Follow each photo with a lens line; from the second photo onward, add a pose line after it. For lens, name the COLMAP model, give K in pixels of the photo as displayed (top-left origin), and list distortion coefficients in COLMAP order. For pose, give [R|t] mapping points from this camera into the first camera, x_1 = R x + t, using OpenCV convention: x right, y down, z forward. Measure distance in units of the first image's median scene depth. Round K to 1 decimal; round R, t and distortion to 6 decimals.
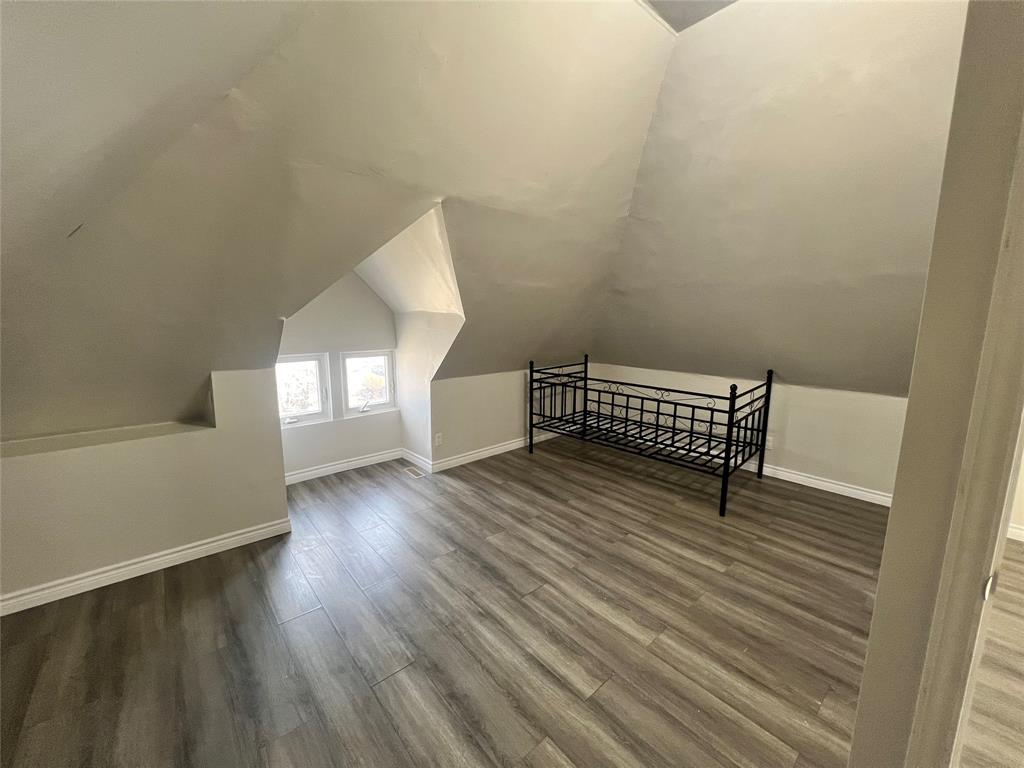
lens RADIAL K [[407.1, 0, 511.1], [0, 407.1, 381.0], [0, 0, 1]] dist [0.002297, 0.000183]
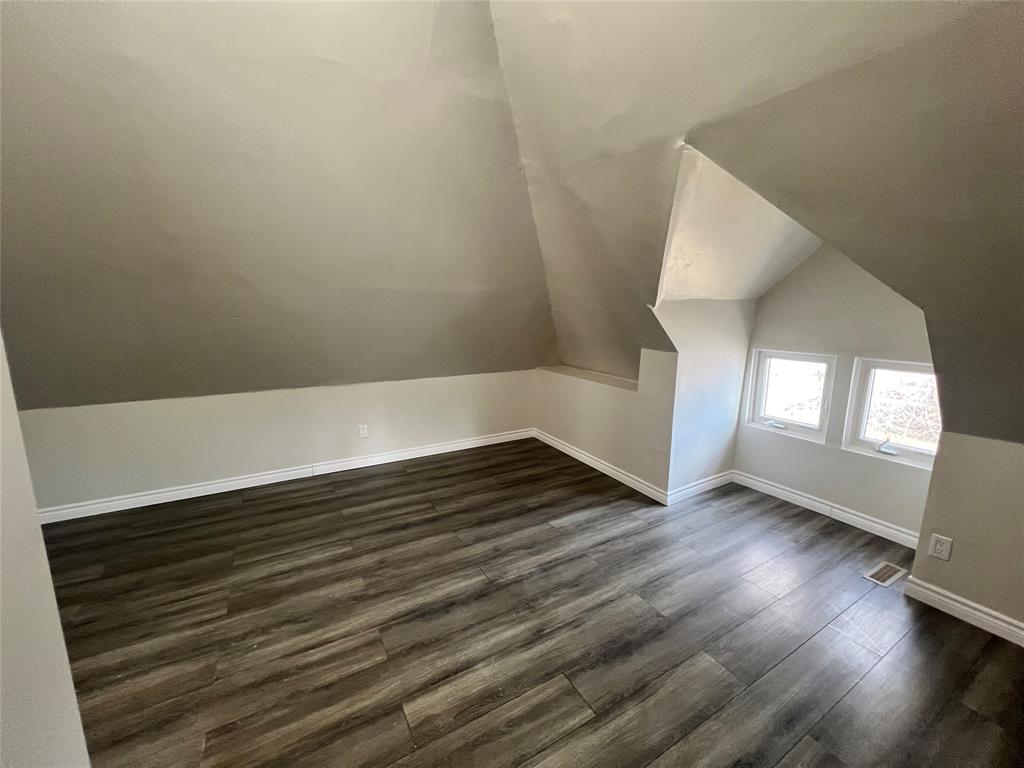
lens RADIAL K [[407.1, 0, 508.3], [0, 407.1, 382.6], [0, 0, 1]] dist [0.002297, 0.000183]
pose [[-0.185466, 0.172592, -0.967375, 0.747675], [-0.169894, 0.963997, 0.204561, -0.133341], [0.967852, 0.202291, -0.149466, 0.998042]]
